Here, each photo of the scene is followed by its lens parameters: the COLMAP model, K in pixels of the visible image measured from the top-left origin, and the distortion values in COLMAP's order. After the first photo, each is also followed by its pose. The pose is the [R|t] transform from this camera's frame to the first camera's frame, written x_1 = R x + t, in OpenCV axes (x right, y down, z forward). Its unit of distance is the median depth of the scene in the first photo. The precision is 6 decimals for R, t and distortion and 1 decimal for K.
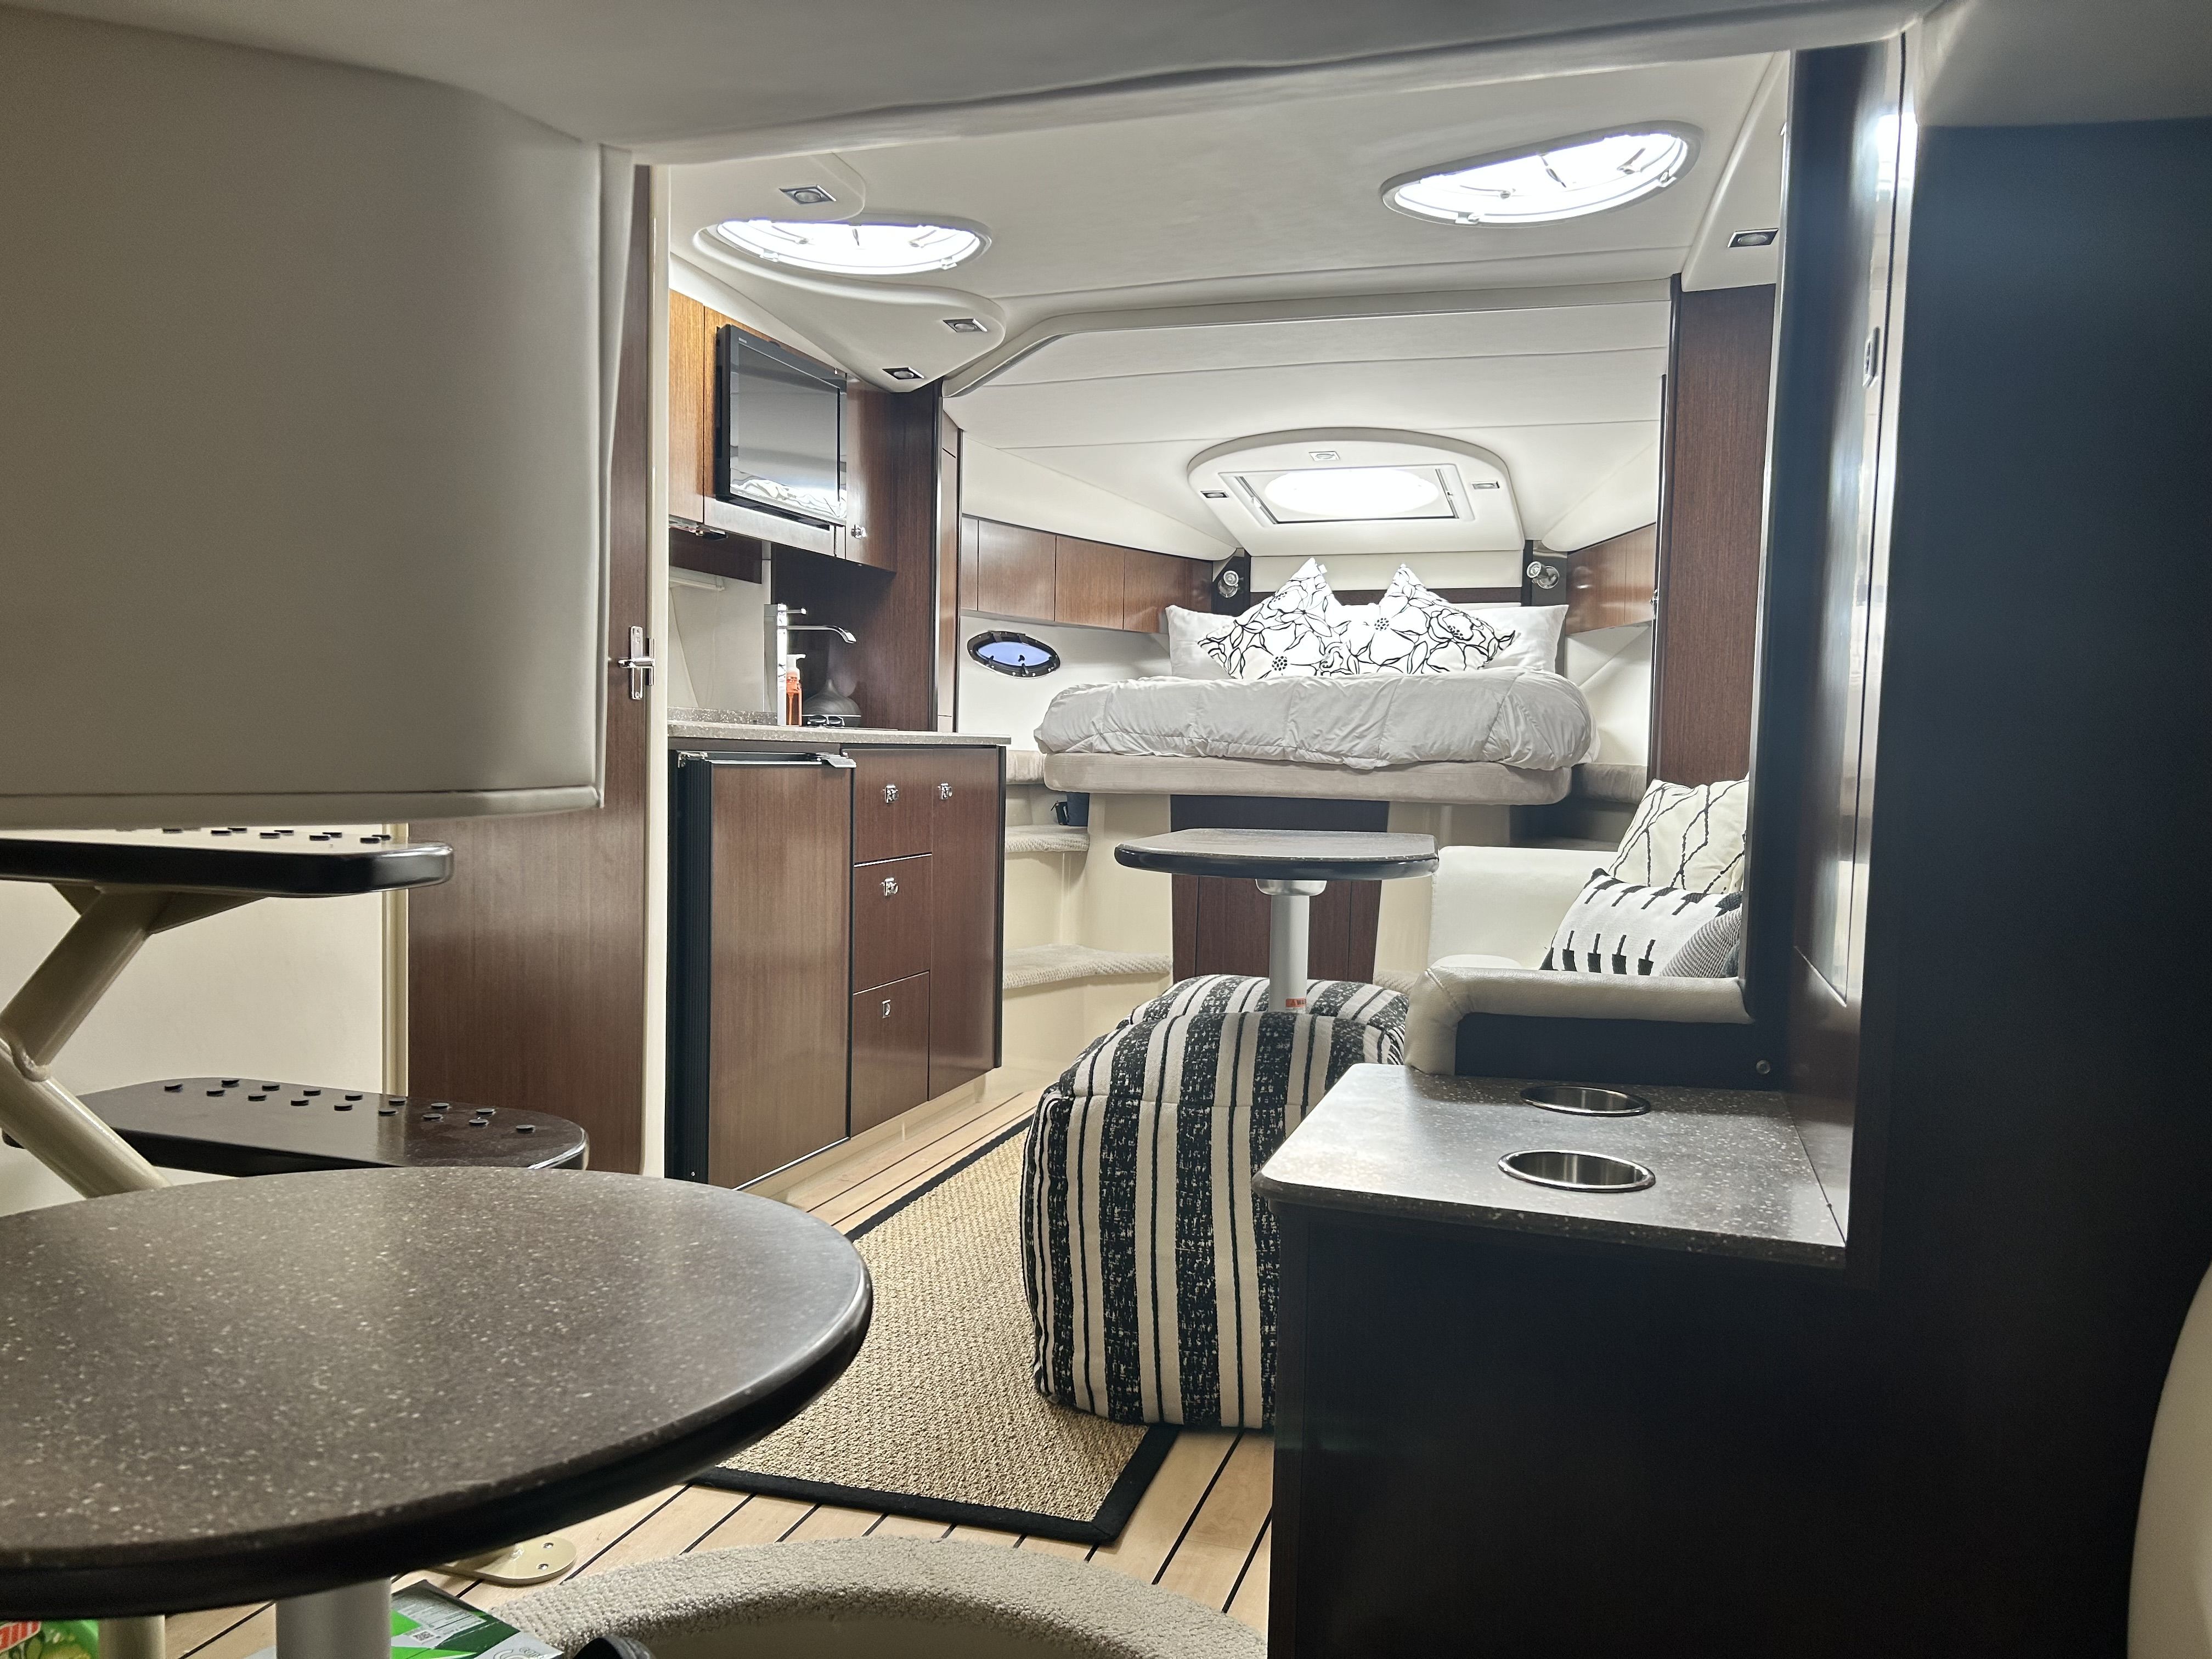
lens RADIAL K [[1611.9, 0, 1114.7], [0, 1611.9, 874.5], [0, 0, 1]] dist [0.004941, -0.010695]
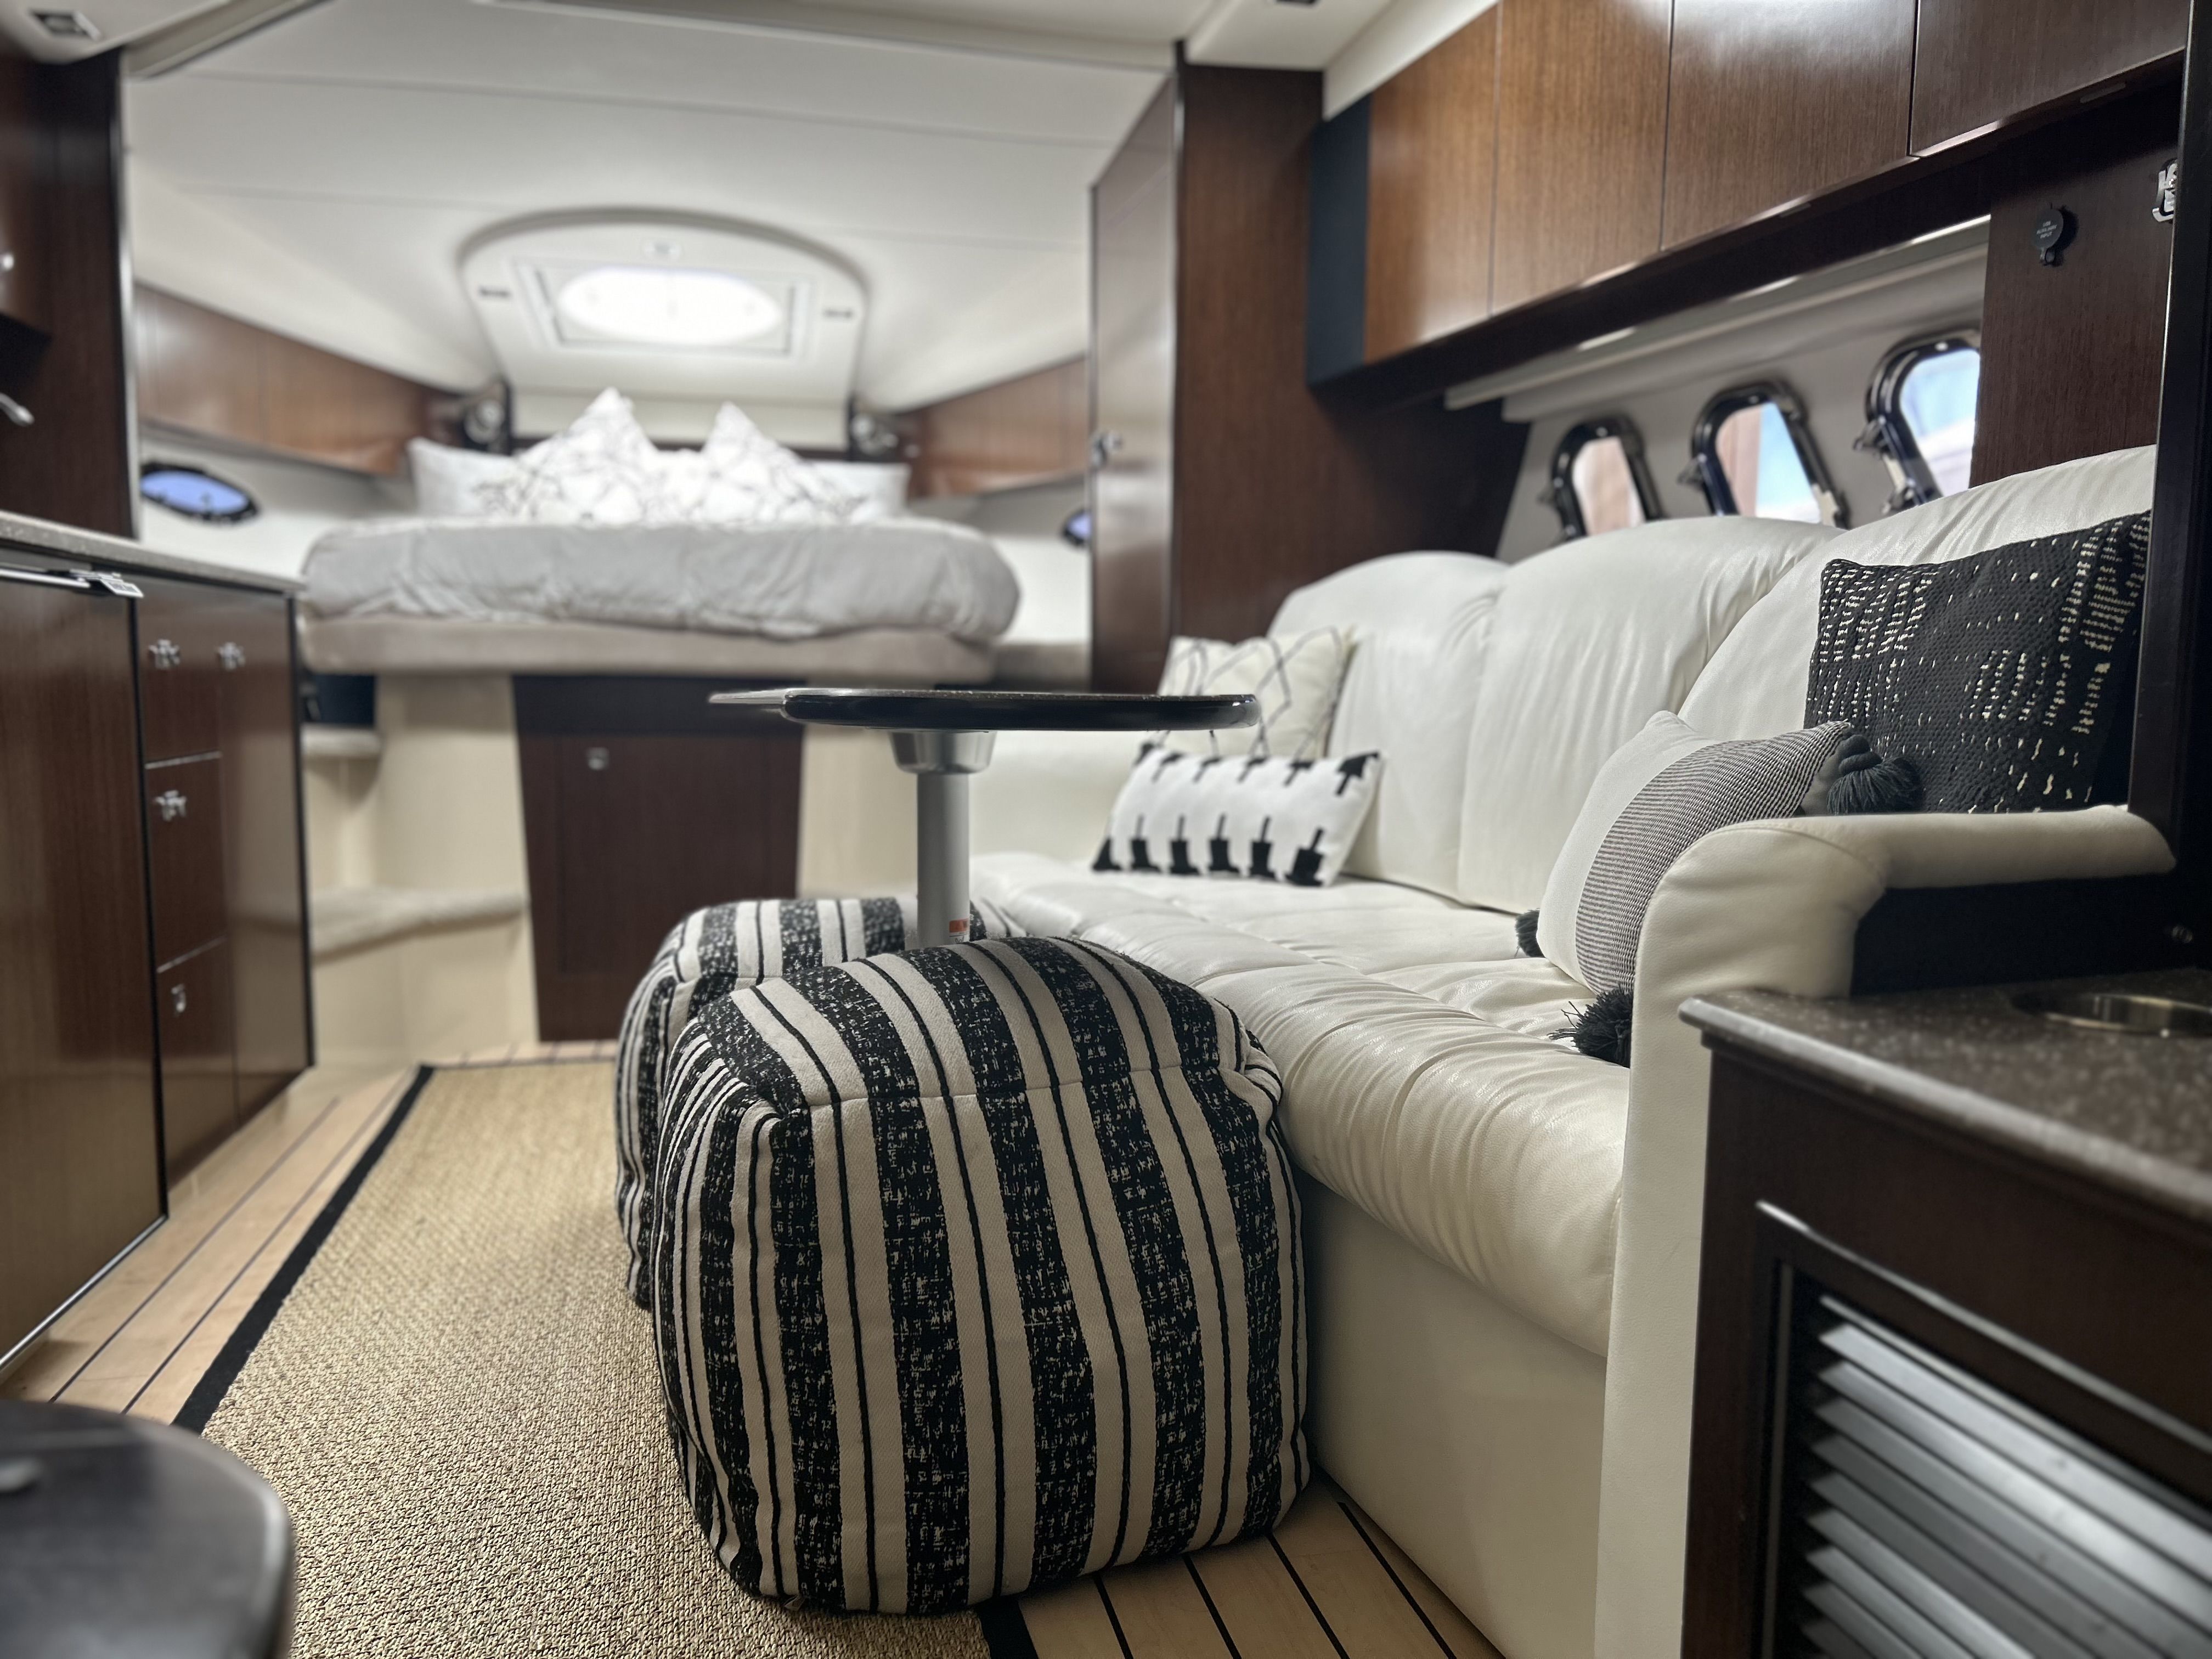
lens RADIAL K [[1611.9, 0, 1114.7], [0, 1611.9, 874.5], [0, 0, 1]] dist [0.004941, -0.010695]
pose [[0.858444, -0.069300, 0.508204, -0.212621], [0.044826, 0.997176, 0.060258, 0.019951], [-0.510945, -0.028948, 0.859126, 0.406115]]
